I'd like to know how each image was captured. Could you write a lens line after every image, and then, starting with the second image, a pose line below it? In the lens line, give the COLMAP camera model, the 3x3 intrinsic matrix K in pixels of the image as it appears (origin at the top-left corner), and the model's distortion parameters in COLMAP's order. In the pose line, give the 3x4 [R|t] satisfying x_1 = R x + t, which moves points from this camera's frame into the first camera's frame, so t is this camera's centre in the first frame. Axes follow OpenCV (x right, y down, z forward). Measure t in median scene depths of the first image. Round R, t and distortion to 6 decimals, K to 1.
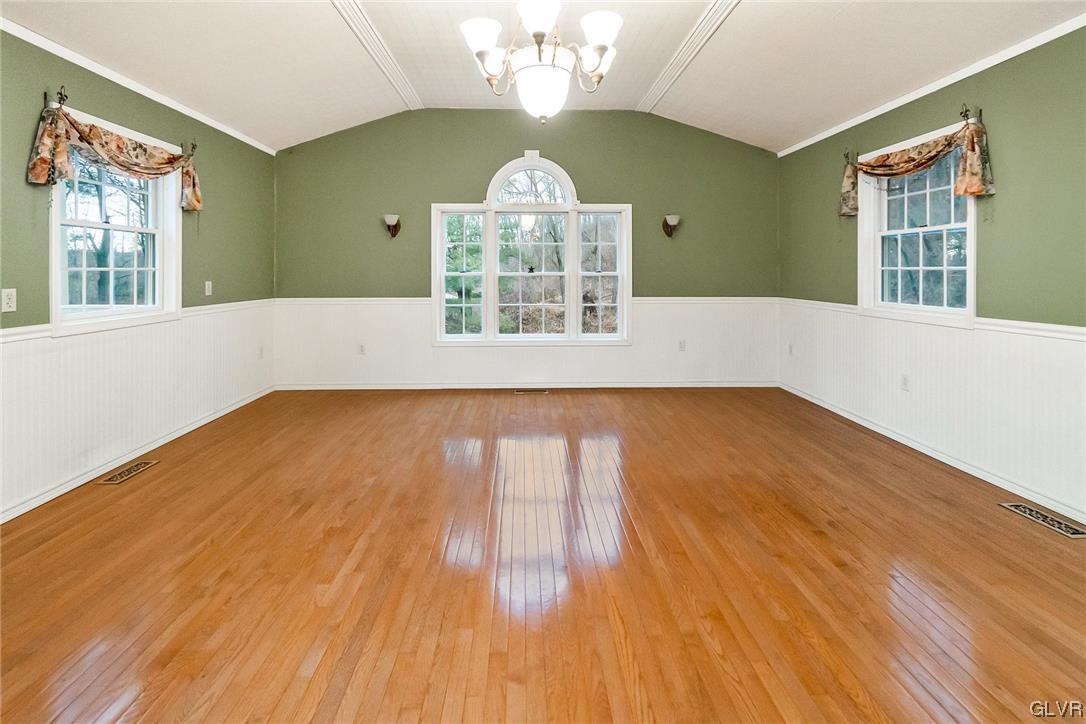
lens RADIAL K [[499.7, 0, 538.3], [0, 499.7, 274.8], [0, 0, 1]] dist [-0.001592, -0.000046]
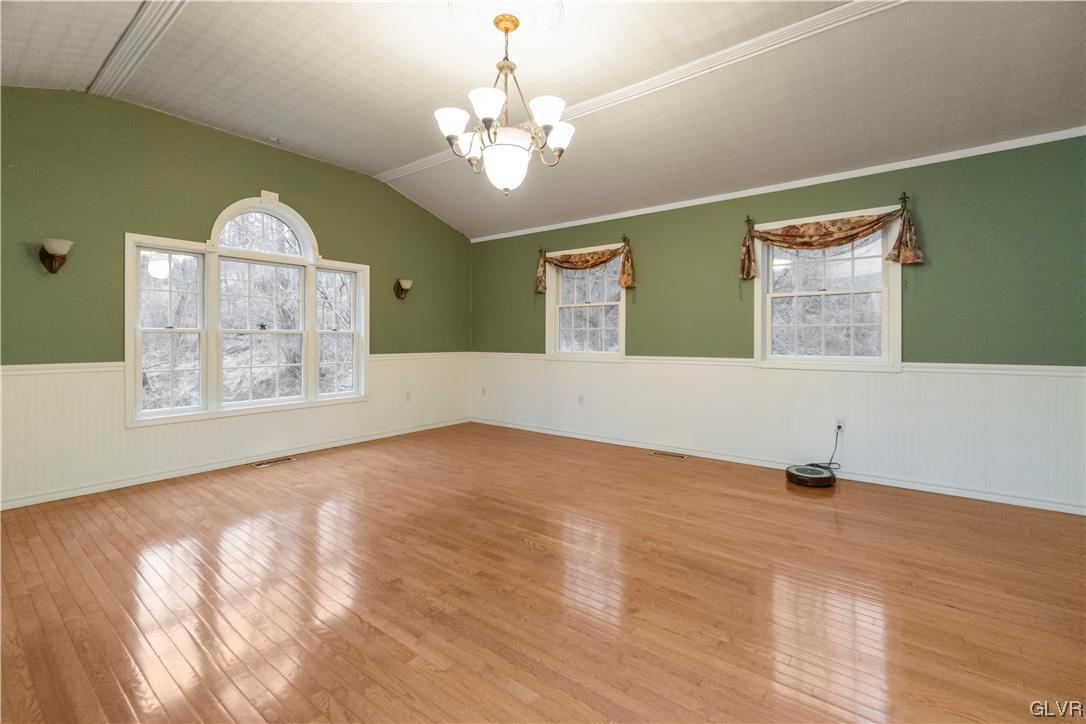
lens RADIAL K [[475.4, 0, 519.2], [0, 475.4, 342.2], [0, 0, 1]] dist [-0.003347, -0.000250]
pose [[0.644288, -0.005329, 0.764764, -0.490760], [0.003987, 0.999986, 0.003608, 0.022305], [-0.764772, 0.000724, 0.644300, 0.152682]]
